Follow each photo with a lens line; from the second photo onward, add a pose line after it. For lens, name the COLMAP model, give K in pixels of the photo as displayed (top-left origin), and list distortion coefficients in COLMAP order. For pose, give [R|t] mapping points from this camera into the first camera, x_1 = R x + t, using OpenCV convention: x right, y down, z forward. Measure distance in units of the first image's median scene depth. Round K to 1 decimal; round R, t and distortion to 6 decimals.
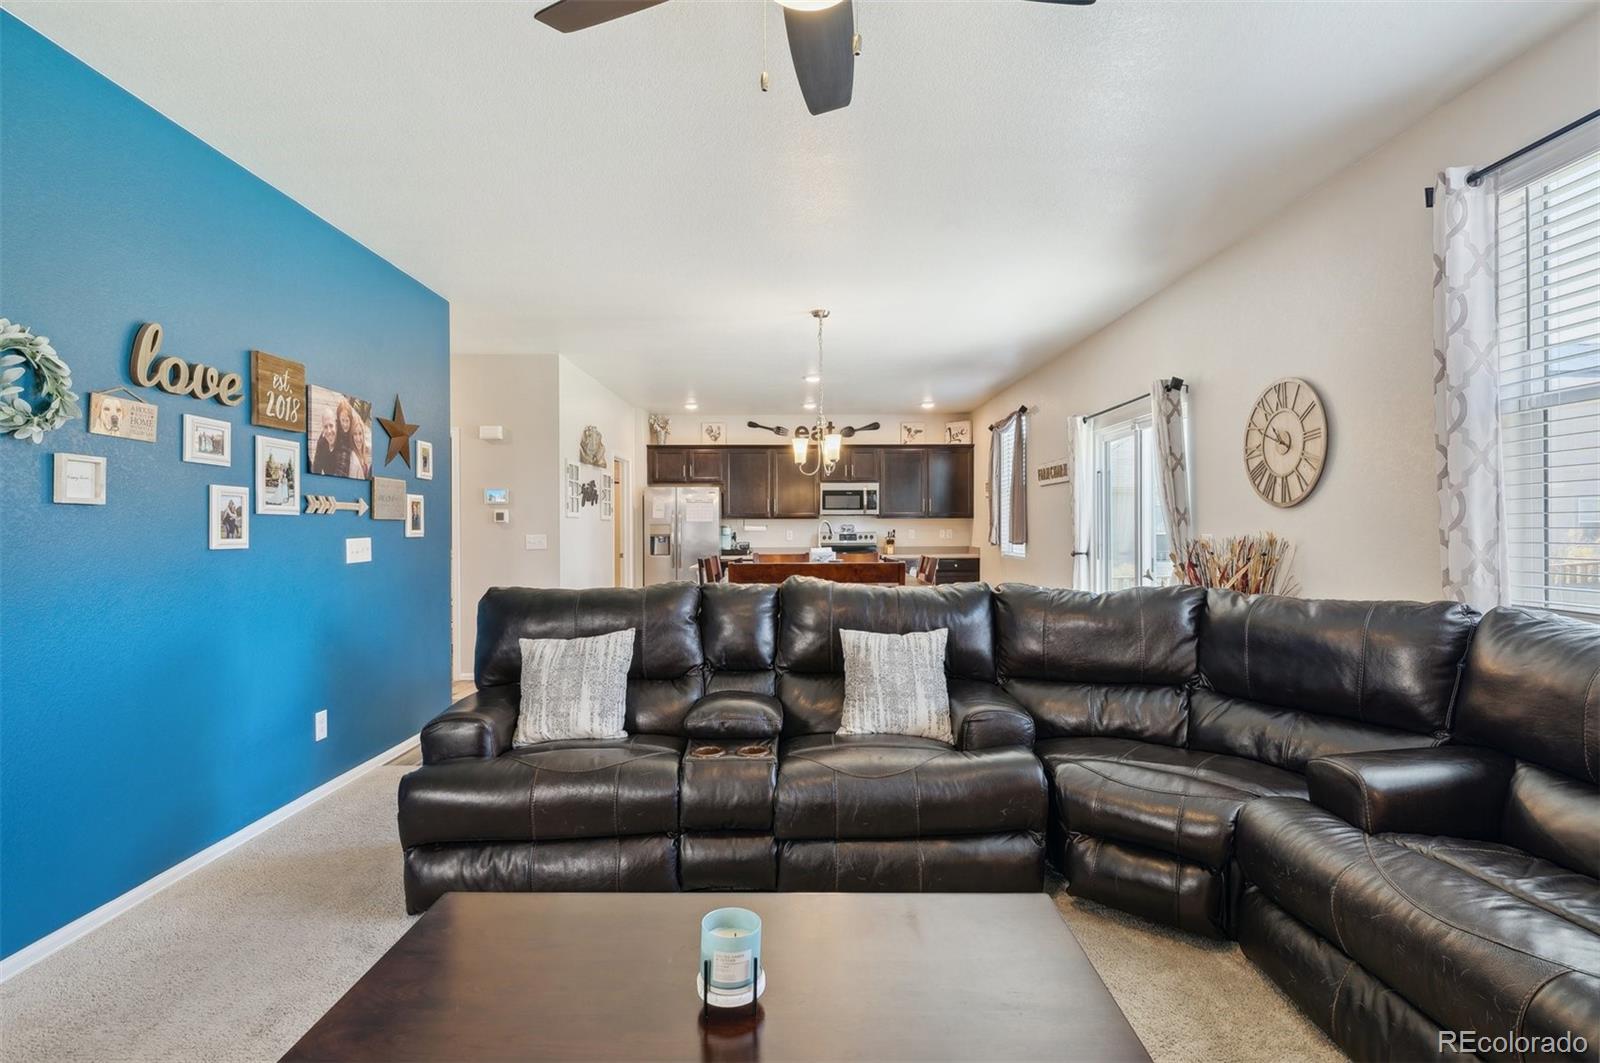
lens RADIAL K [[795.4, 0, 801.7], [0, 795.4, 530.0], [0, 0, 1]] dist [0.001837, -0.000253]
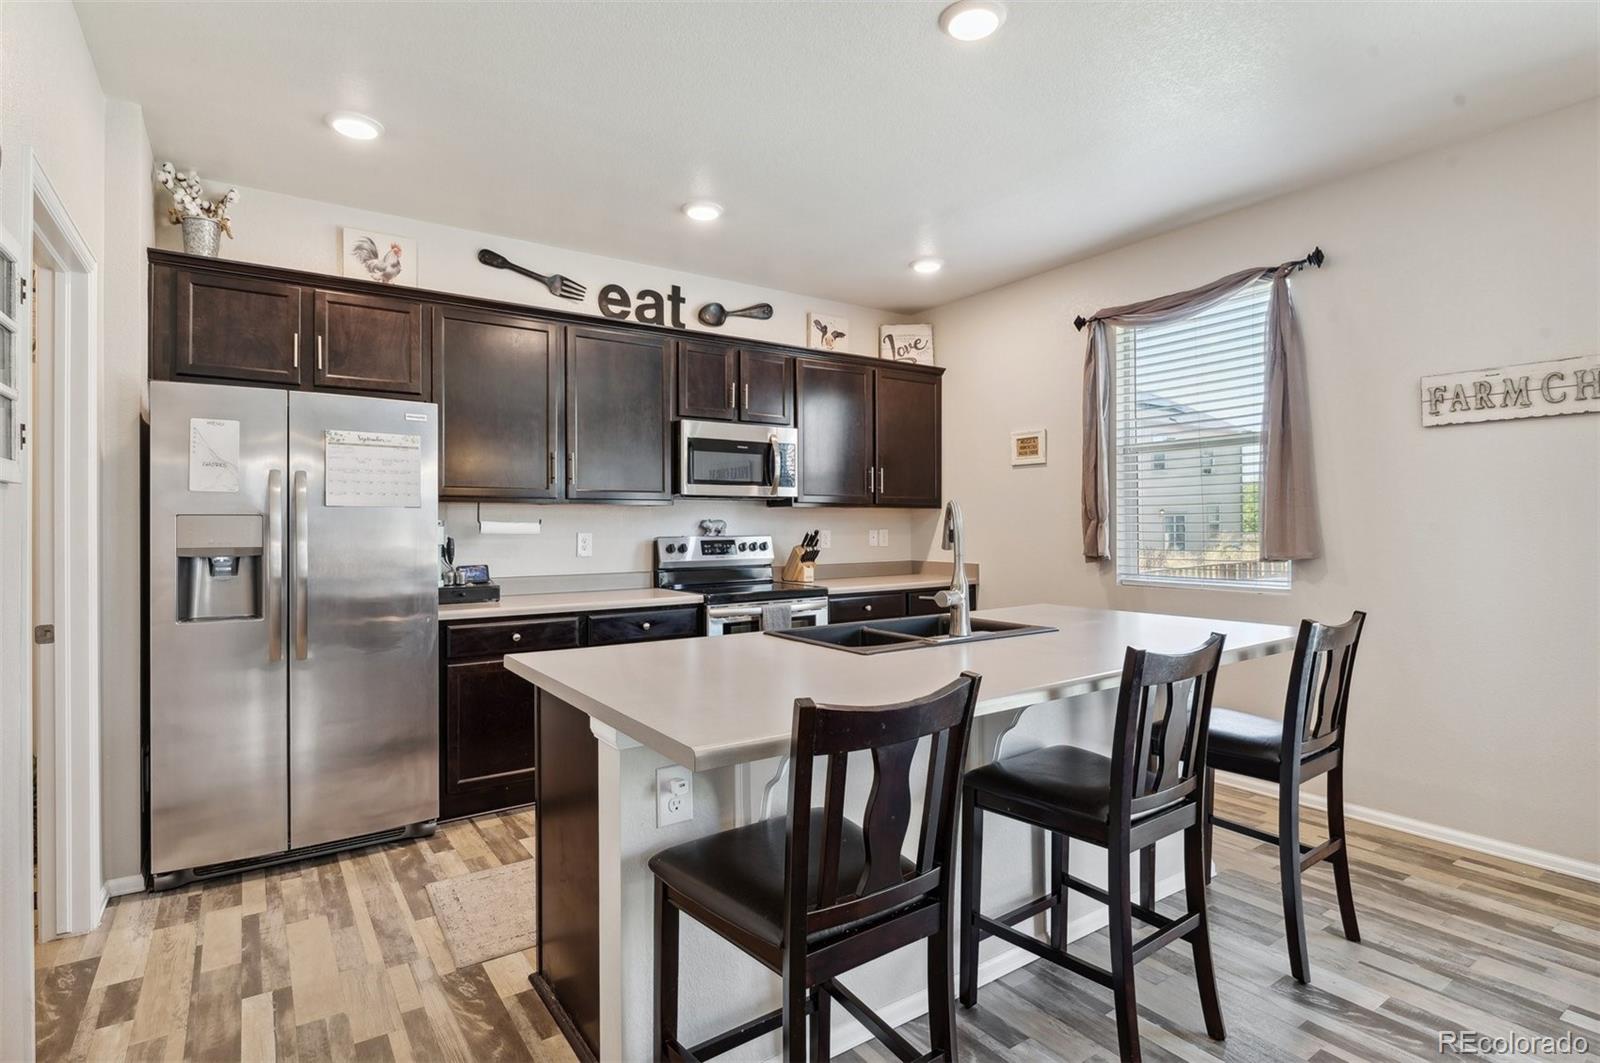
lens RADIAL K [[795.4, 0, 798.5], [0, 795.4, 529.1], [0, 0, 1]] dist [0.001837, -0.000253]
pose [[0.824464, -0.001725, 0.565911, -0.160648], [0.003559, 0.999991, -0.002136, -0.000201], [-0.565903, 0.003775, 0.824463, 0.609532]]
